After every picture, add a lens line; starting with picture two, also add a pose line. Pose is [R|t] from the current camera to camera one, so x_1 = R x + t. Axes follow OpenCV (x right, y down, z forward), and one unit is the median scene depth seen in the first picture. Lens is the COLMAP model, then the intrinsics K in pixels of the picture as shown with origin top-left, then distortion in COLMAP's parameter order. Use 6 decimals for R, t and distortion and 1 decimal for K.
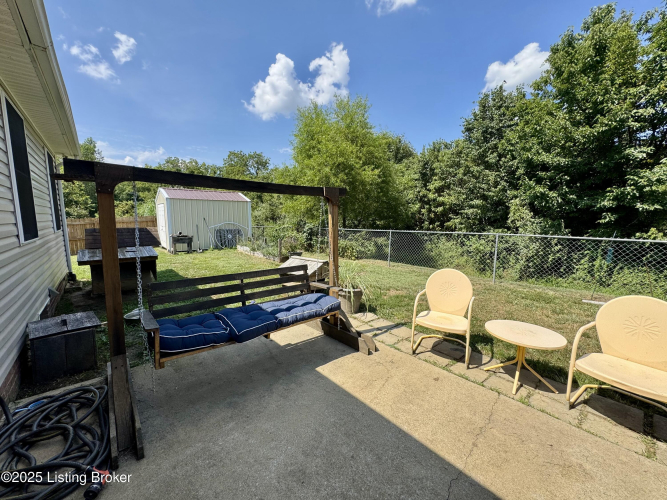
lens RADIAL K [[265.1, 0, 328.6], [0, 265.1, 251.6], [0, 0, 1]] dist [-0.000666, 0.000080]
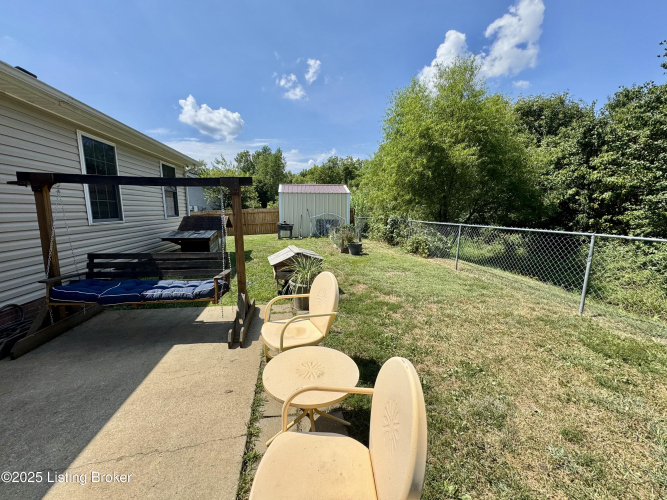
lens RADIAL K [[265.1, 0, 331.2], [0, 265.1, 248.8], [0, 0, 1]] dist [-0.000666, 0.000080]
pose [[0.847924, 0.077825, -0.524375, 0.154493], [-0.066471, 0.996967, 0.040481, -0.006326], [0.525935, 0.000531, 0.850525, 0.060065]]
